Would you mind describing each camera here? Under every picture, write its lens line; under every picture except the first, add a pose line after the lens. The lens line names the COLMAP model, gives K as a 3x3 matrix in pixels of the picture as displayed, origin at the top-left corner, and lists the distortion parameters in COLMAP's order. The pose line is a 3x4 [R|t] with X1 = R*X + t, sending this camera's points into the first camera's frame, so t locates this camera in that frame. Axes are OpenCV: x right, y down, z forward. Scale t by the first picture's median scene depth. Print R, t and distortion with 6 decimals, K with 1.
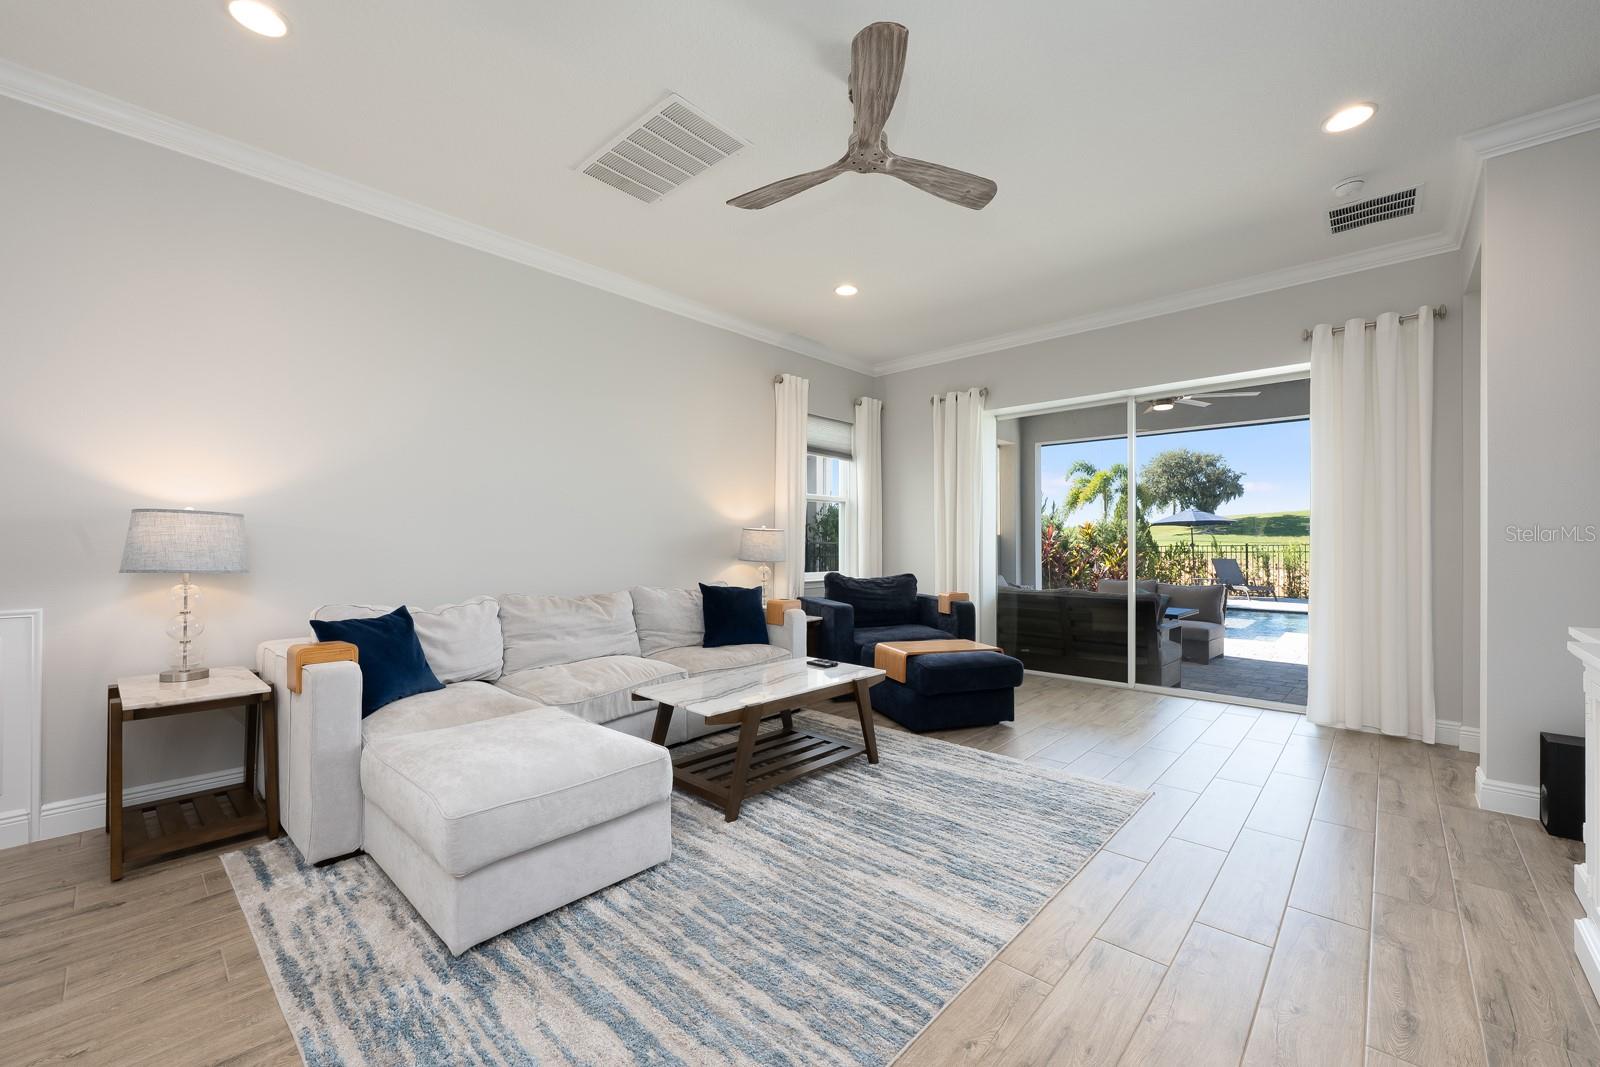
lens RADIAL K [[634.9, 0, 794.2], [0, 634.9, 540.5], [0, 0, 1]] dist [-0.002822, 0.000061]
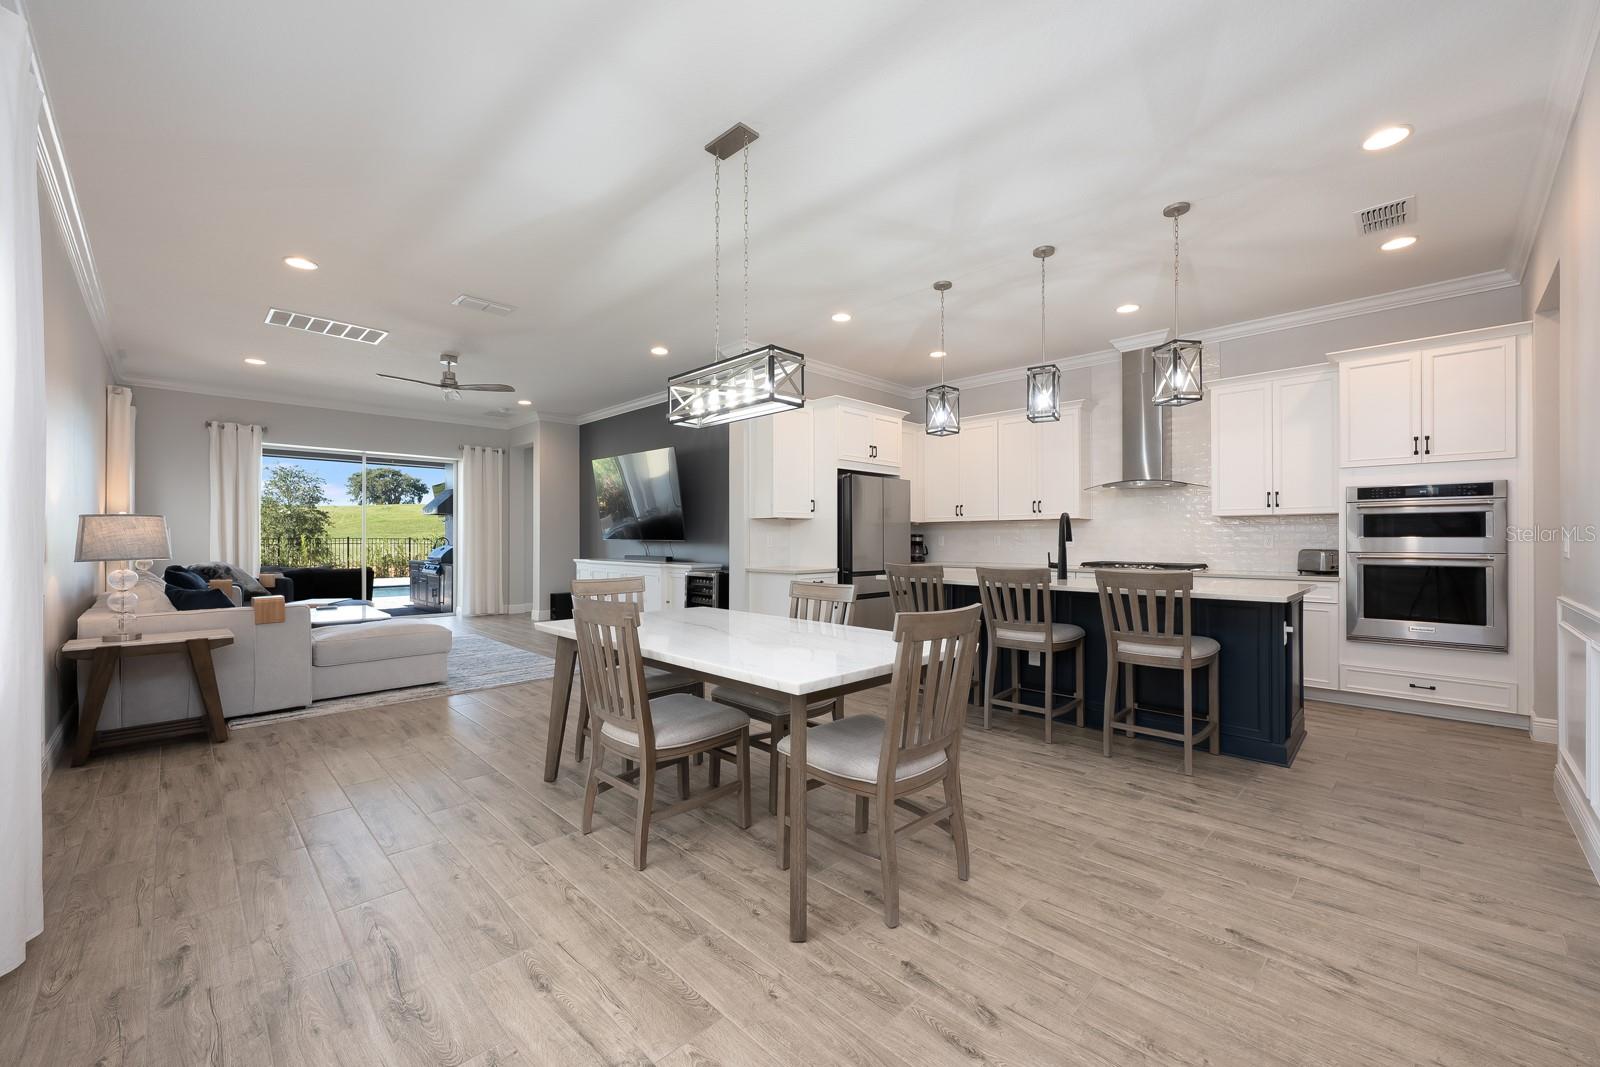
lens RADIAL K [[634.9, 0, 795.2], [0, 634.9, 539.6], [0, 0, 1]] dist [-0.002822, 0.000061]
pose [[0.041298, -0.002123, 0.999145, -1.504244], [-0.007248, 0.999971, 0.002424, -0.005750], [-0.999121, -0.007342, 0.041281, -0.317438]]
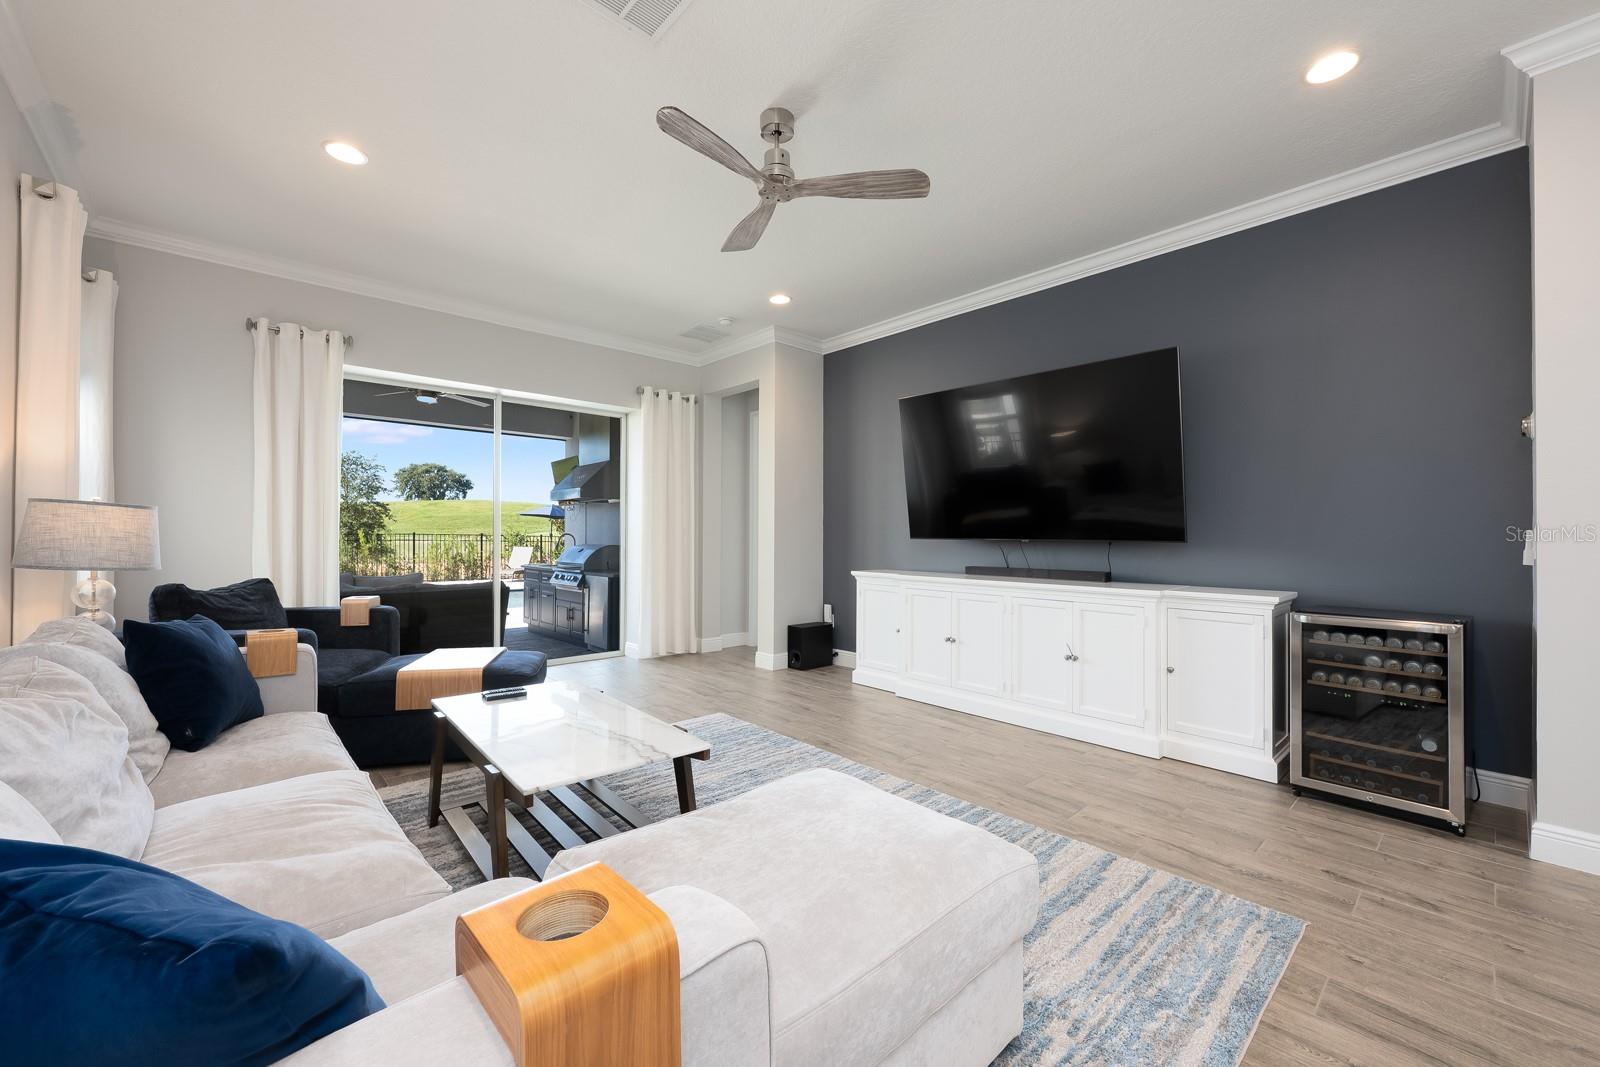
lens RADIAL K [[634.9, 0, 798.4], [0, 634.9, 534.0], [0, 0, 1]] dist [-0.002822, 0.000061]
pose [[0.082083, 0.002075, 0.996623, -0.629654], [-0.009482, 0.999954, -0.001301, 0.000481], [-0.996580, -0.009343, 0.082099, 0.549208]]
